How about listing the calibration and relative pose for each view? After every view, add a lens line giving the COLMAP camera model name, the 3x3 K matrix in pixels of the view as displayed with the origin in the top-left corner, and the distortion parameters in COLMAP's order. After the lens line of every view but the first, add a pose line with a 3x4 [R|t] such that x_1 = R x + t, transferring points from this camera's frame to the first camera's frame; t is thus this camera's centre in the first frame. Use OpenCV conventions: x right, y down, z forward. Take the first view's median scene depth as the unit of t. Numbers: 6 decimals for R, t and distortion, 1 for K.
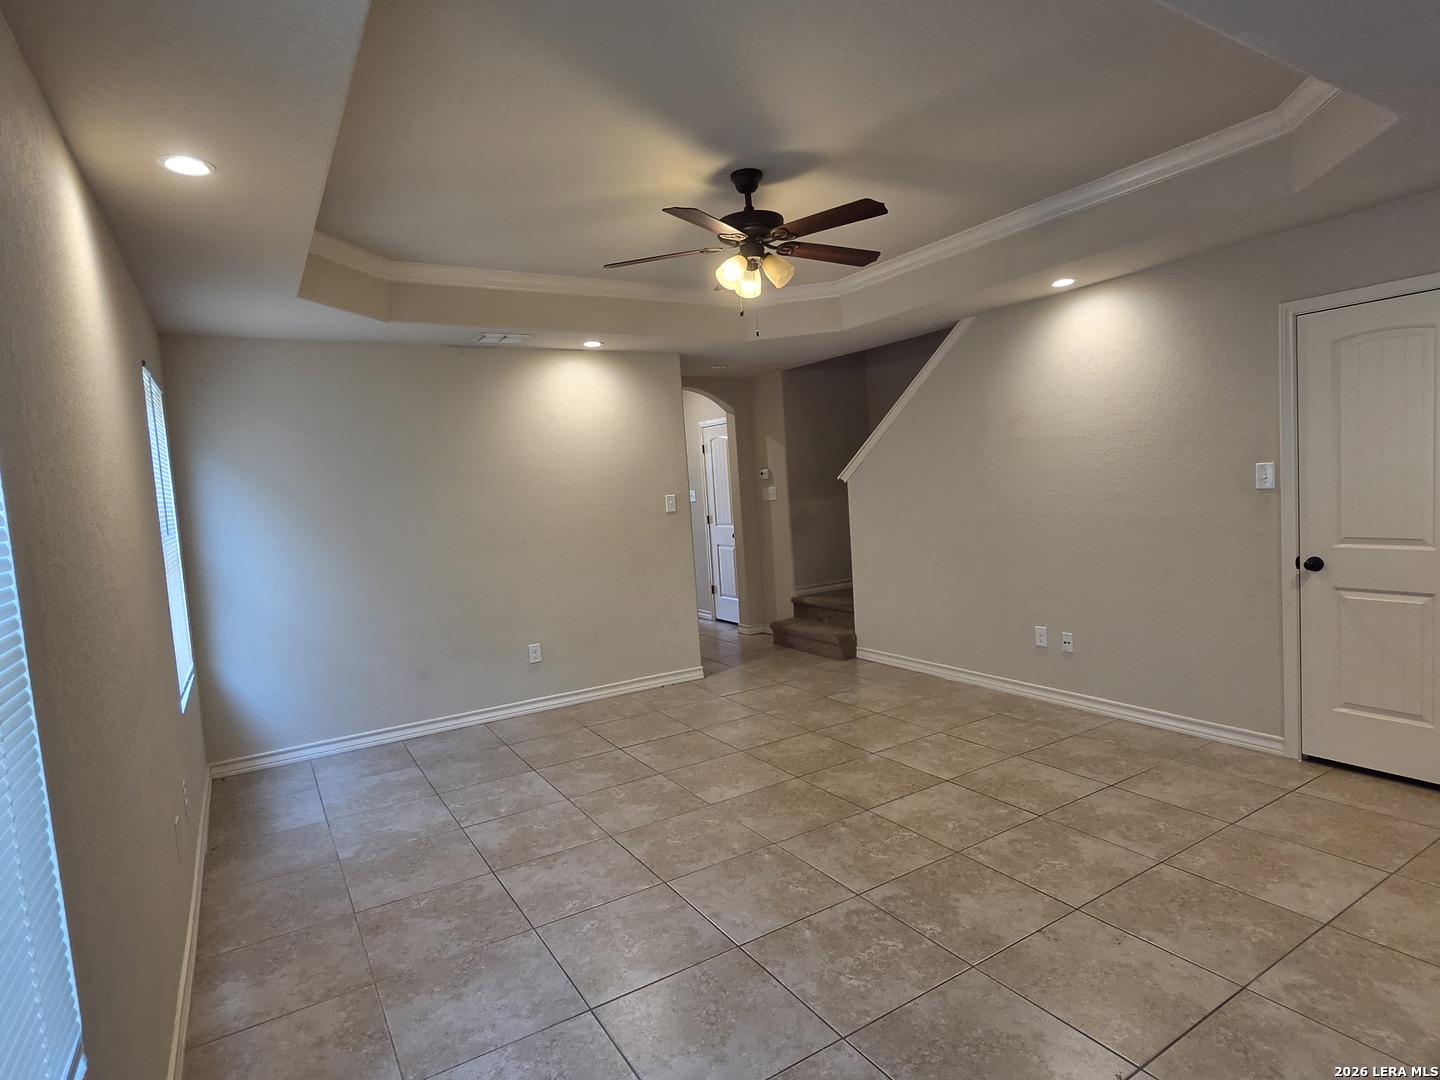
lens RADIAL K [[777.7, 0, 714.1], [0, 777.7, 536.9], [0, 0, 1]] dist [-0.010492, 0.001447]
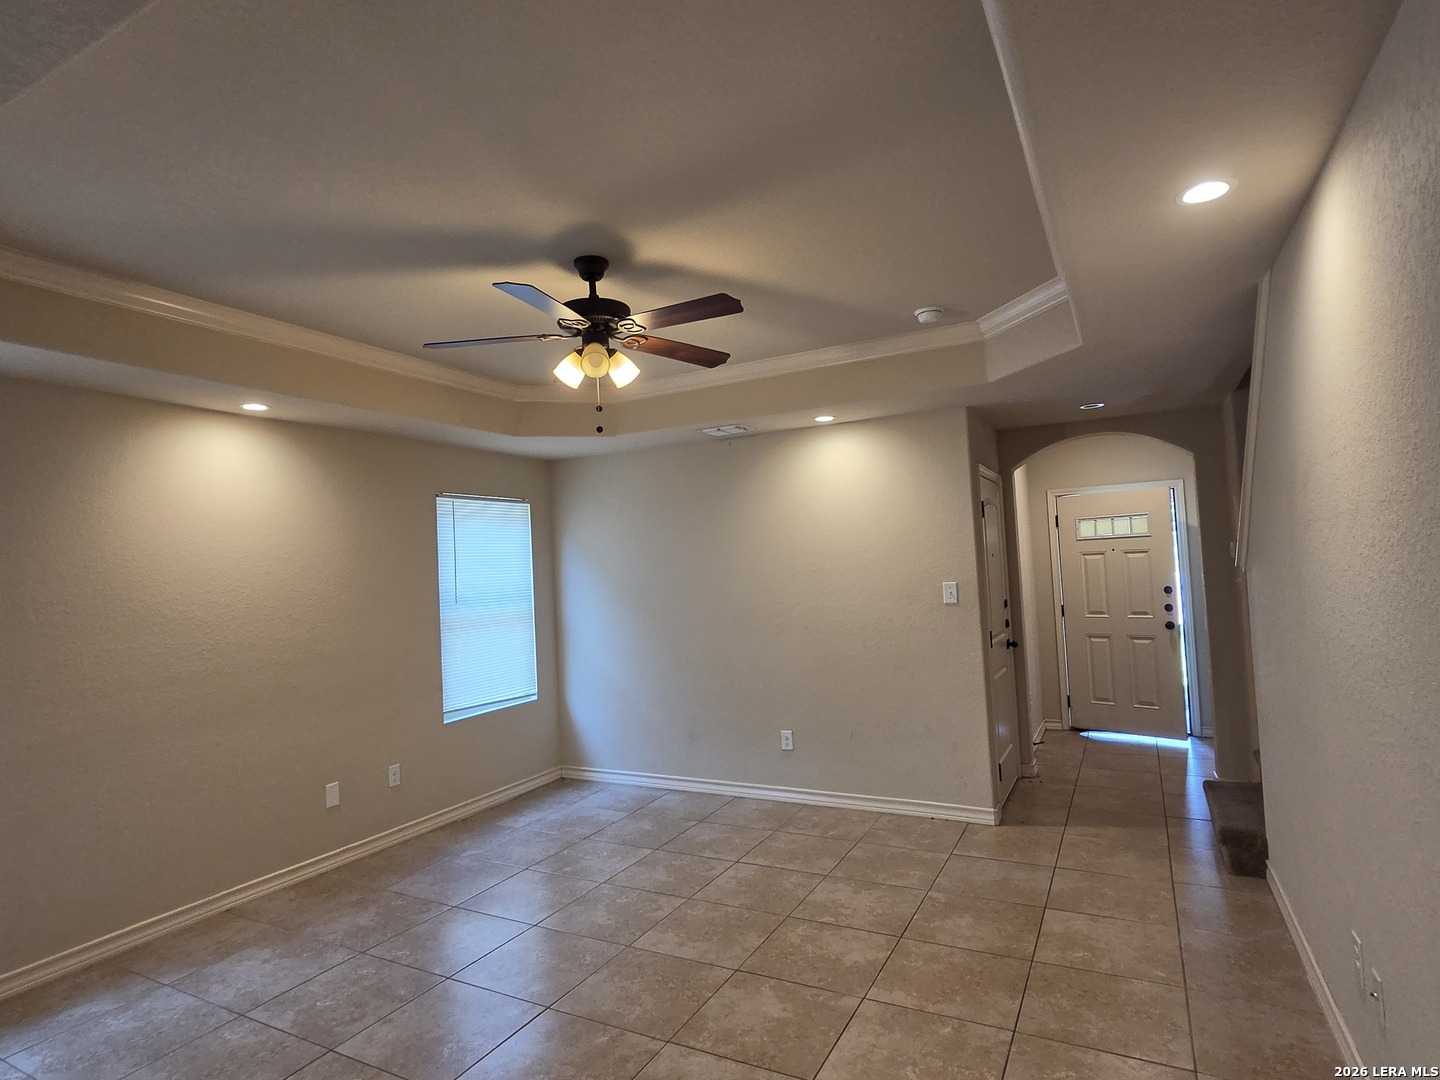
lens RADIAL K [[777.7, 0, 714.1], [0, 777.7, 536.9], [0, 0, 1]] dist [-0.010492, 0.001447]
pose [[0.507562, 0.000479, -0.861615, 0.667791], [-0.044465, 0.998682, -0.025639, -0.090118], [0.860467, 0.051325, 0.506915, 0.492714]]
